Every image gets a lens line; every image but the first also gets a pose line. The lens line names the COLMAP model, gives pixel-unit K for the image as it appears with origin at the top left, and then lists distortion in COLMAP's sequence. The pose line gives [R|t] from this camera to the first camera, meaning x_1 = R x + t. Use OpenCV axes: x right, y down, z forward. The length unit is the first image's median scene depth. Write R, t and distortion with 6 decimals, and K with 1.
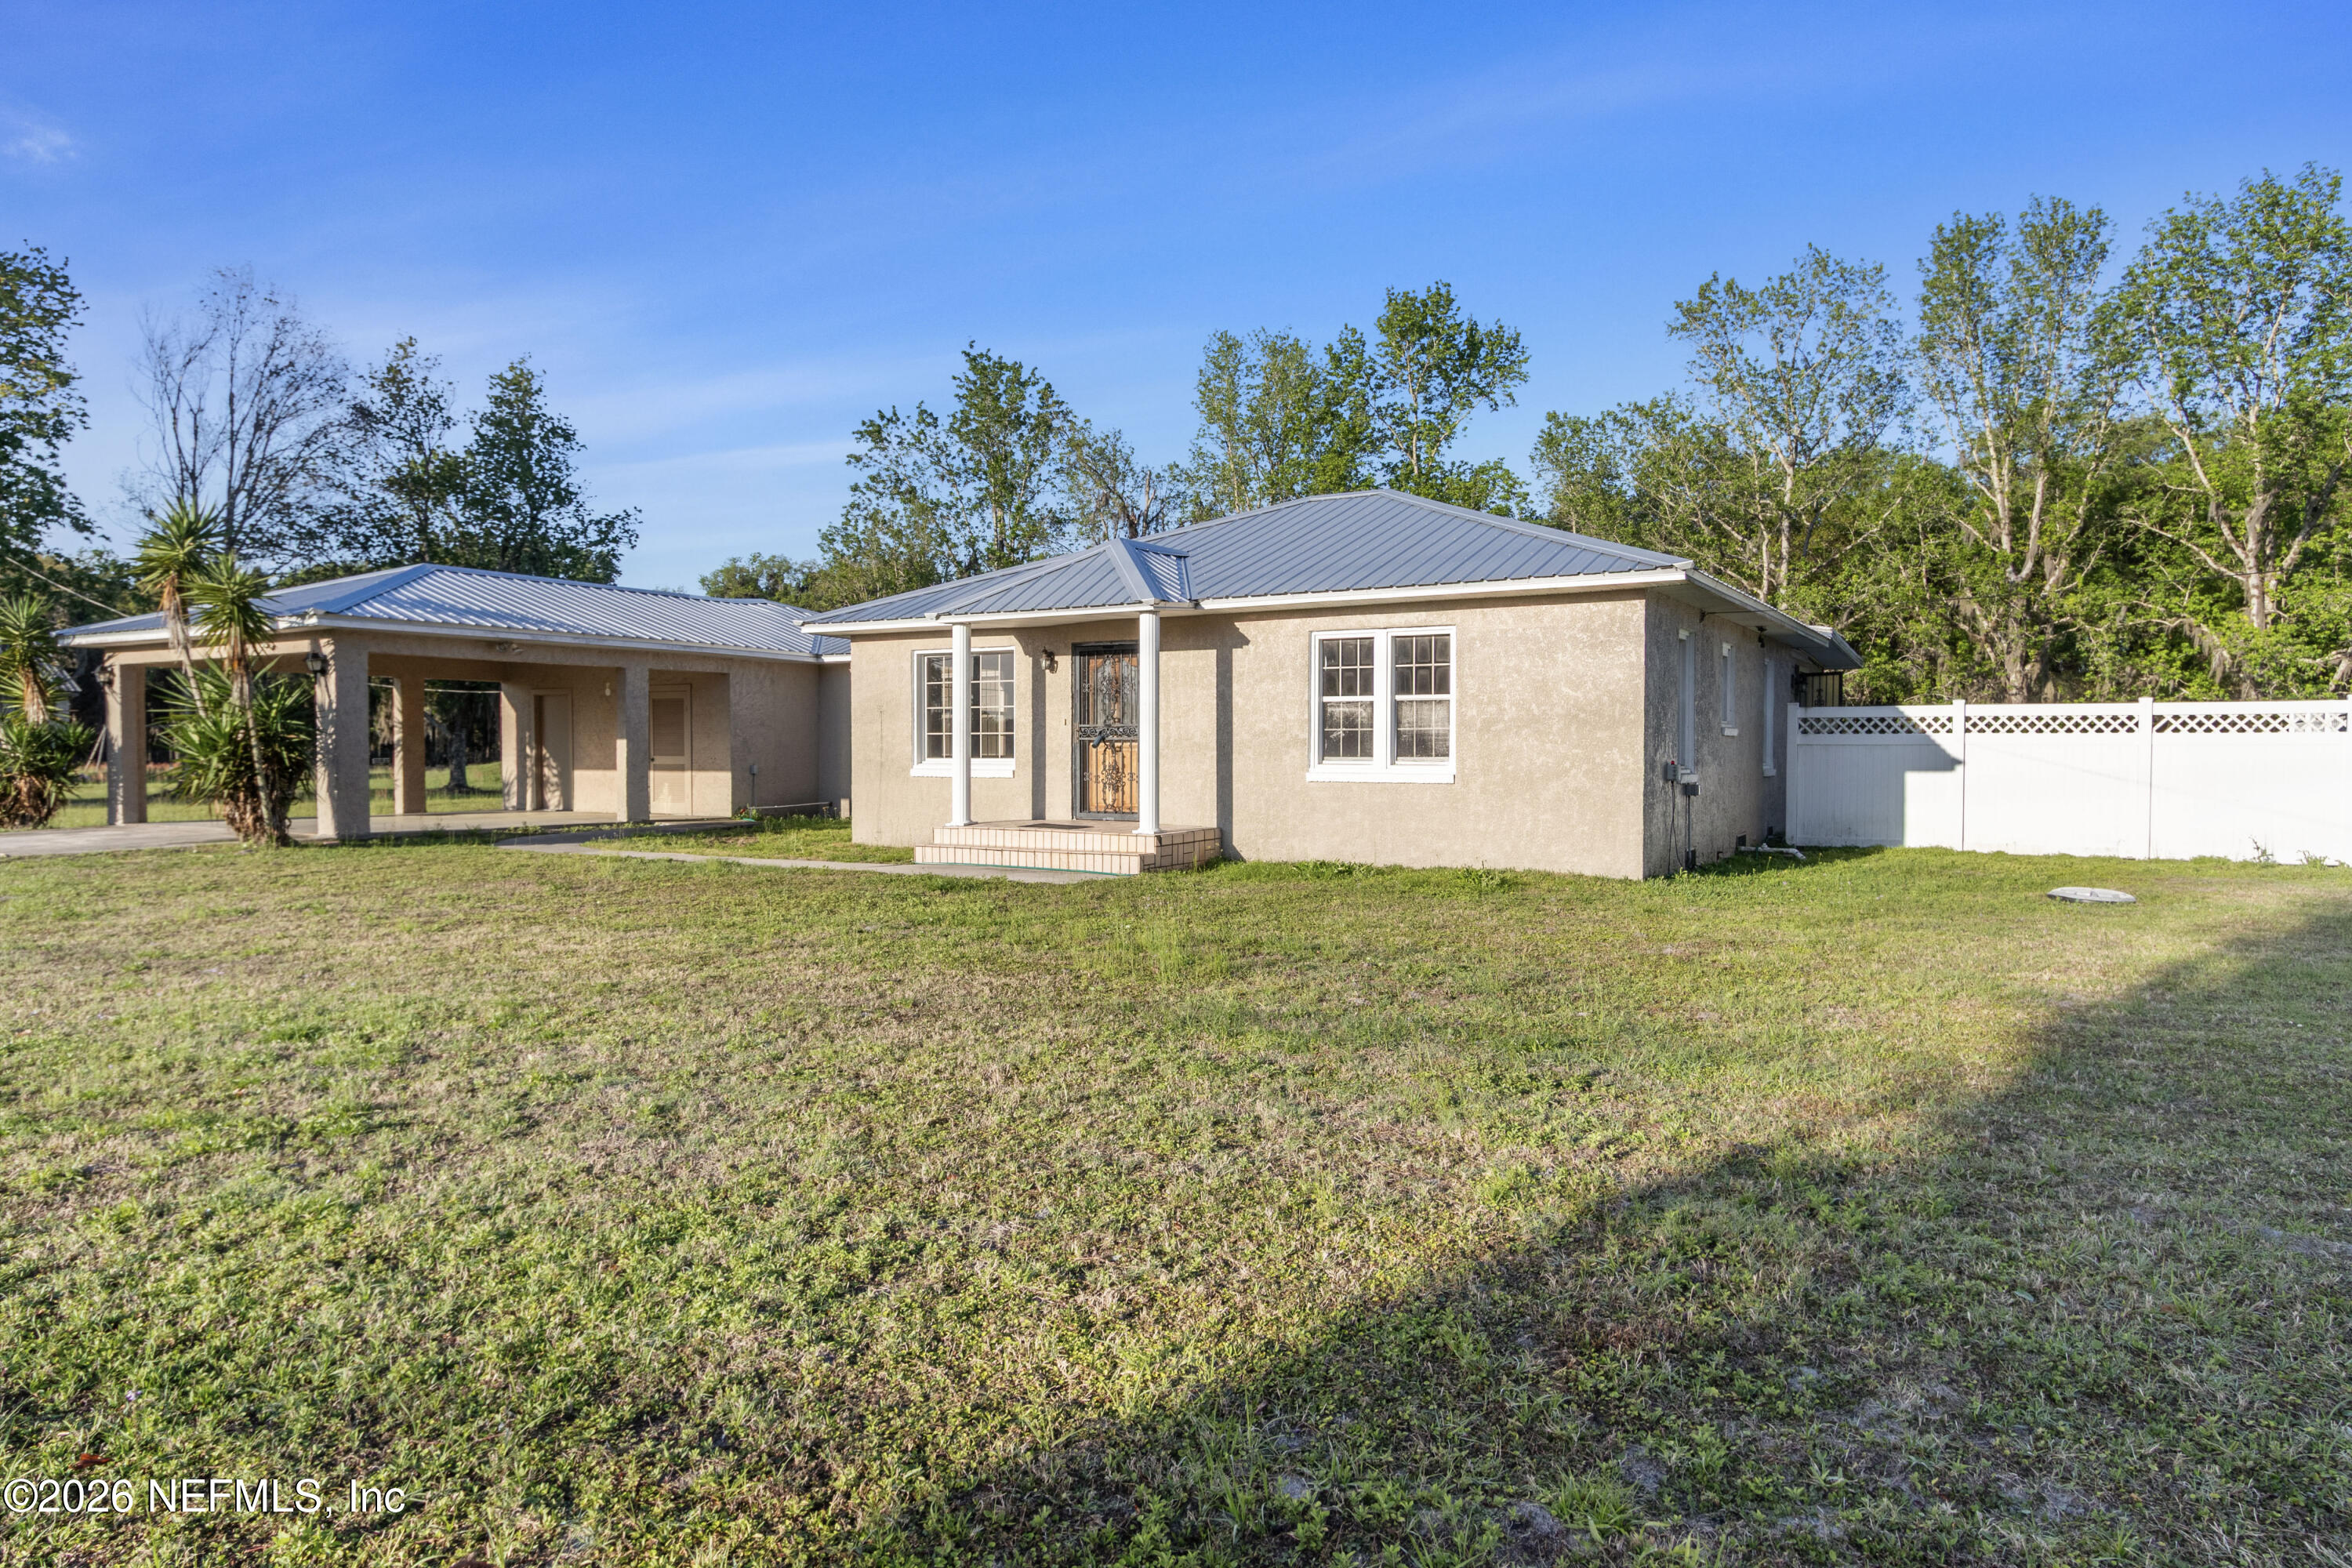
lens RADIAL K [[1514.7, 0, 1176.0], [0, 1514.7, 784.0], [0, 0, 1]] dist [-0.002444, -0.001380]
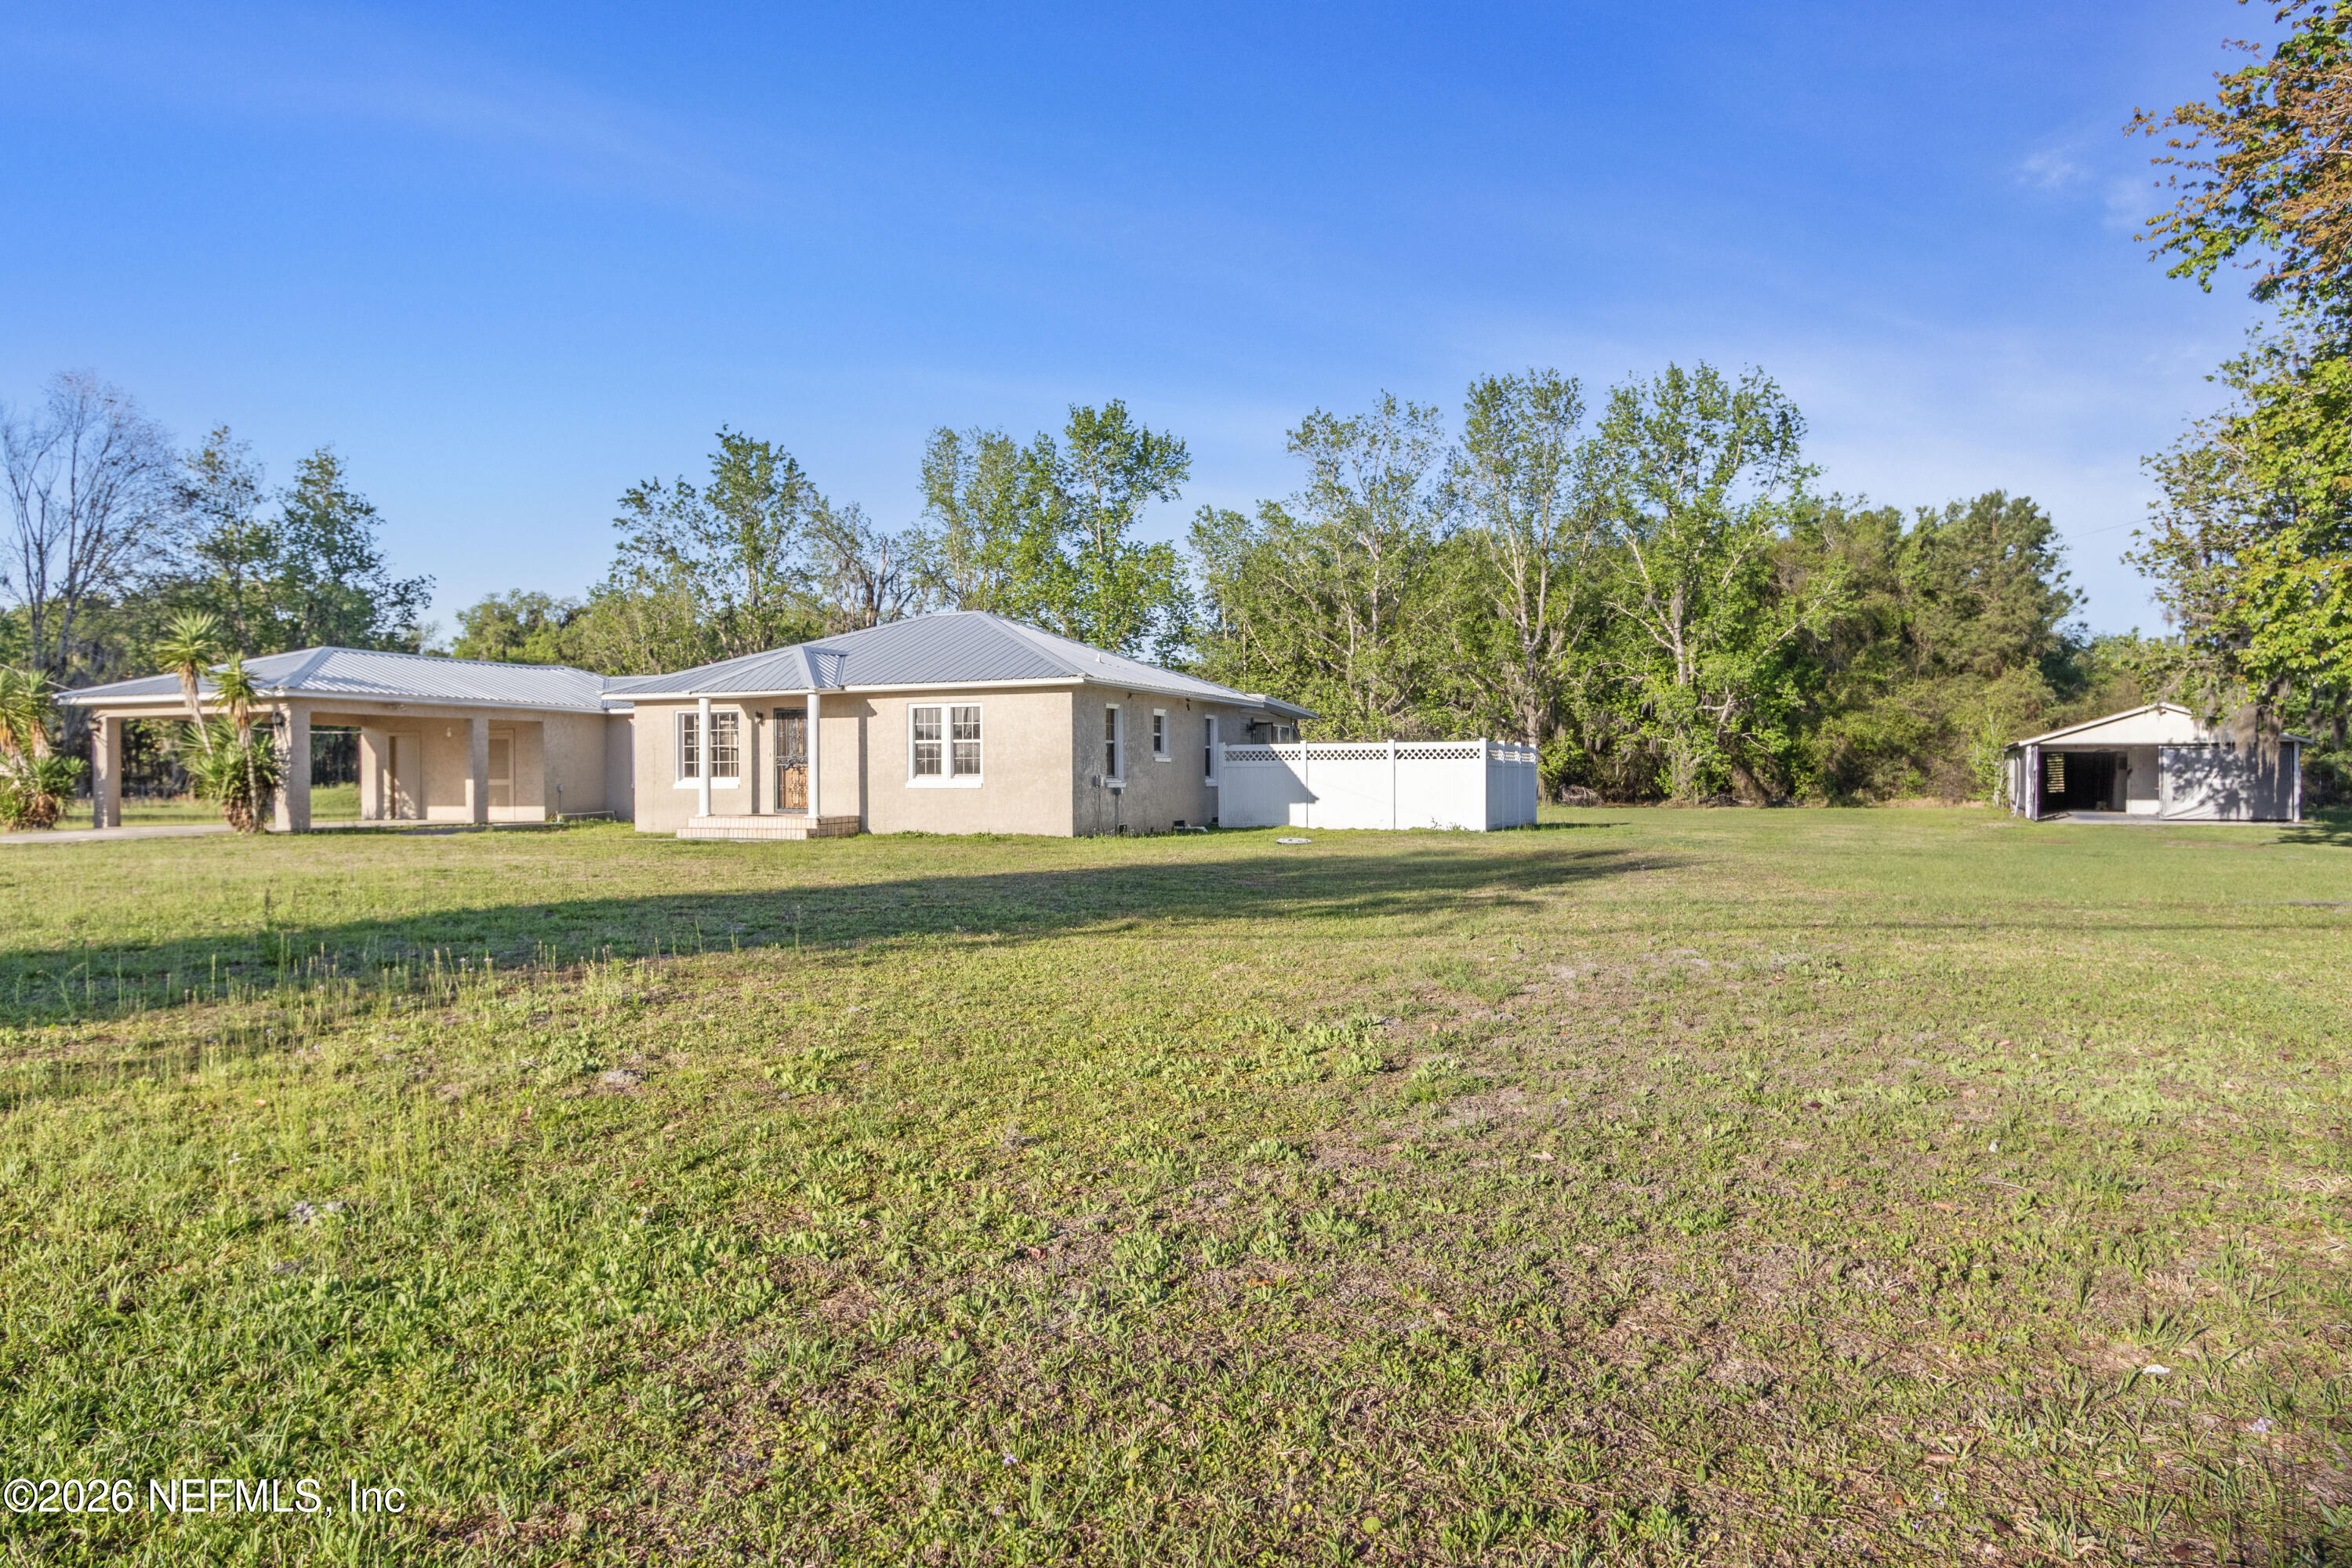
lens RADIAL K [[1505.7, 0, 1234.0], [0, 1505.7, 814.4], [0, 0, 1]] dist [0.001725, -0.037219]
pose [[0.983345, -0.009917, 0.181477, 0.054262], [0.009704, 0.999951, 0.002064, 0.011046], [-0.181489, -0.000269, 0.983393, -0.308152]]
